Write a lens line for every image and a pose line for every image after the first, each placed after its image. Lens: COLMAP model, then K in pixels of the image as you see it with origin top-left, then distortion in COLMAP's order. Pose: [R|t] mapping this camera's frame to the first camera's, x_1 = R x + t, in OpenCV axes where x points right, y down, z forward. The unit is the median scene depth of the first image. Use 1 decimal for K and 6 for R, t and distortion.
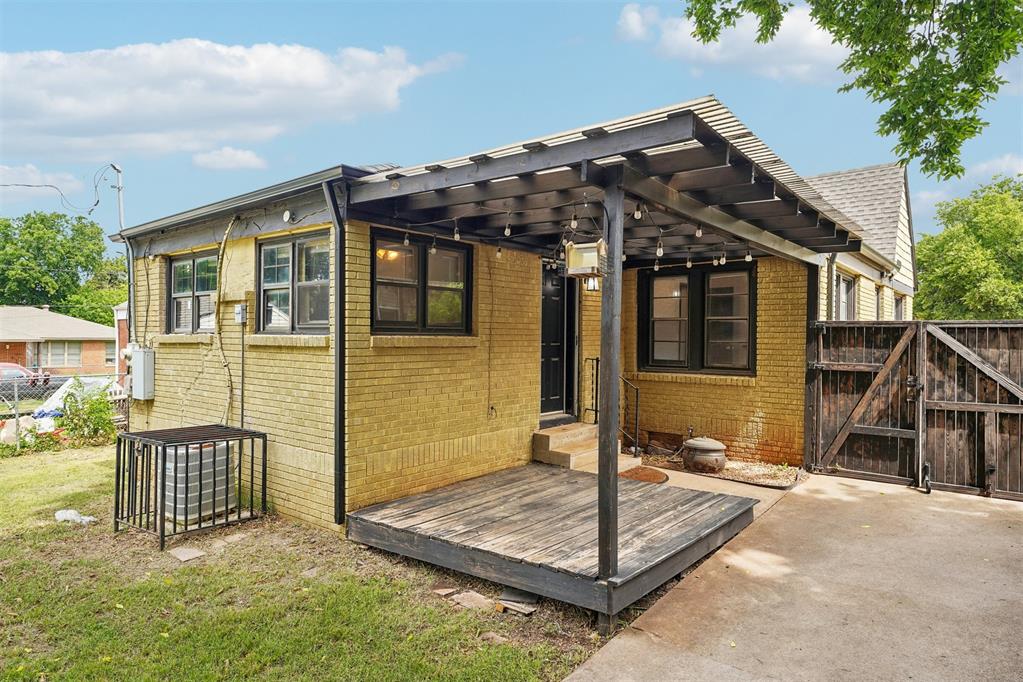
lens RADIAL K [[594.7, 0, 513.1], [0, 594.7, 340.4], [0, 0, 1]] dist [0.002953, 0.001091]
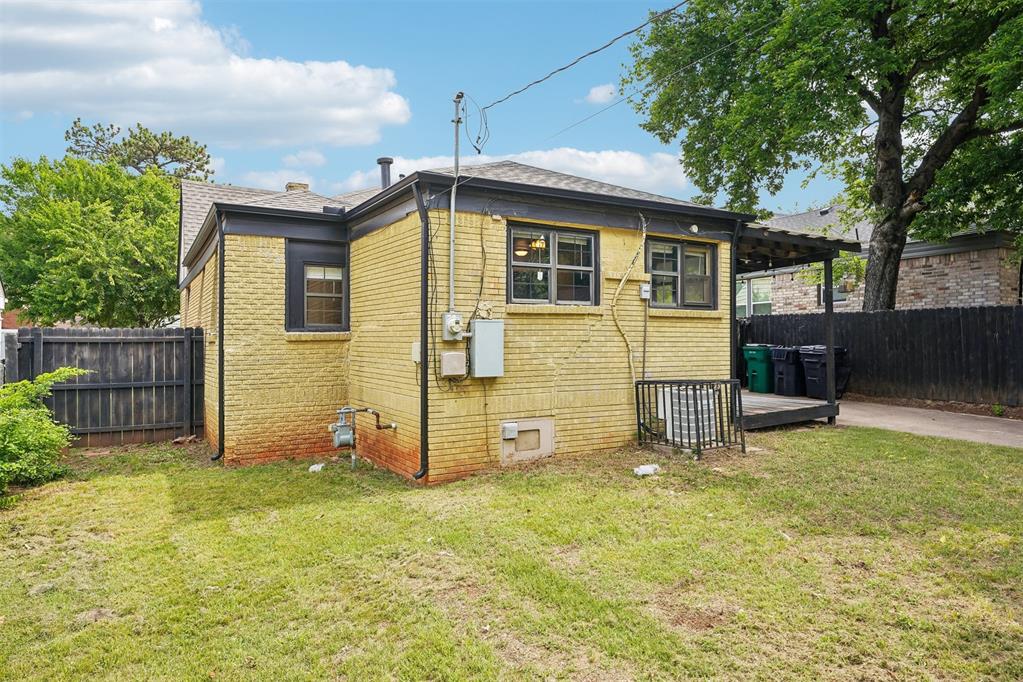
lens RADIAL K [[656.7, 0, 507.0], [0, 656.7, 334.4], [0, 0, 1]] dist [0.008614, 0.000155]
pose [[0.351649, 0.006598, 0.936109, -1.852709], [0.012929, 0.999846, -0.011904, 0.058637], [-0.936043, 0.016289, 0.351509, 0.778008]]
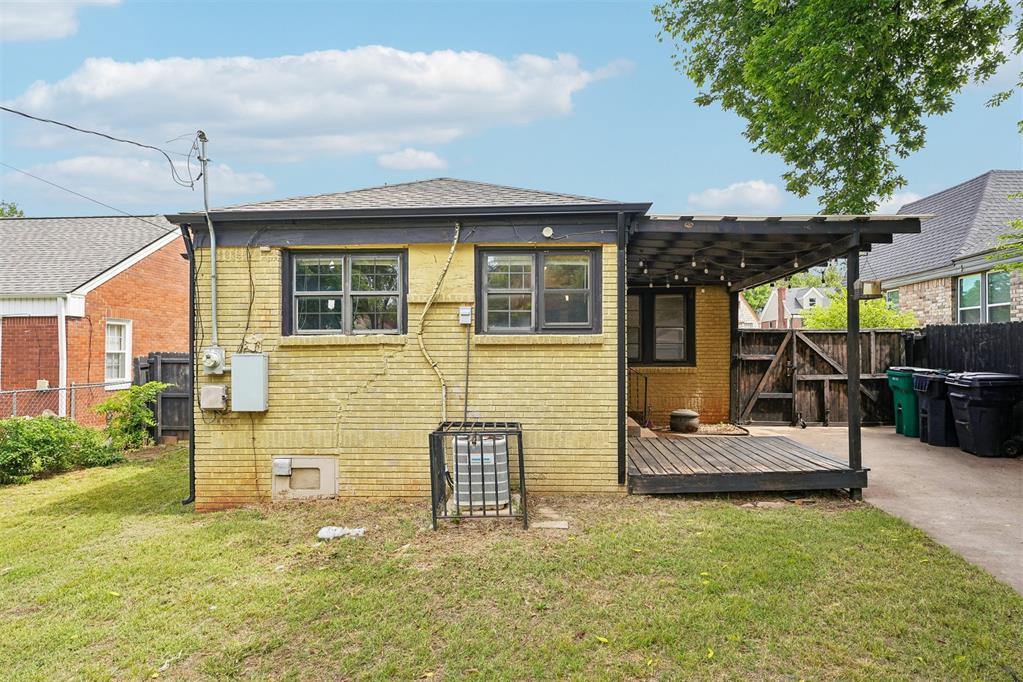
lens RADIAL K [[594.7, 0, 512.0], [0, 594.7, 344.7], [0, 0, 1]] dist [0.002953, 0.001091]
pose [[0.809994, -0.005010, 0.586417, -1.004266], [0.012915, 0.999873, -0.009297, 0.018373], [-0.586296, 0.015104, 0.809956, 0.093130]]
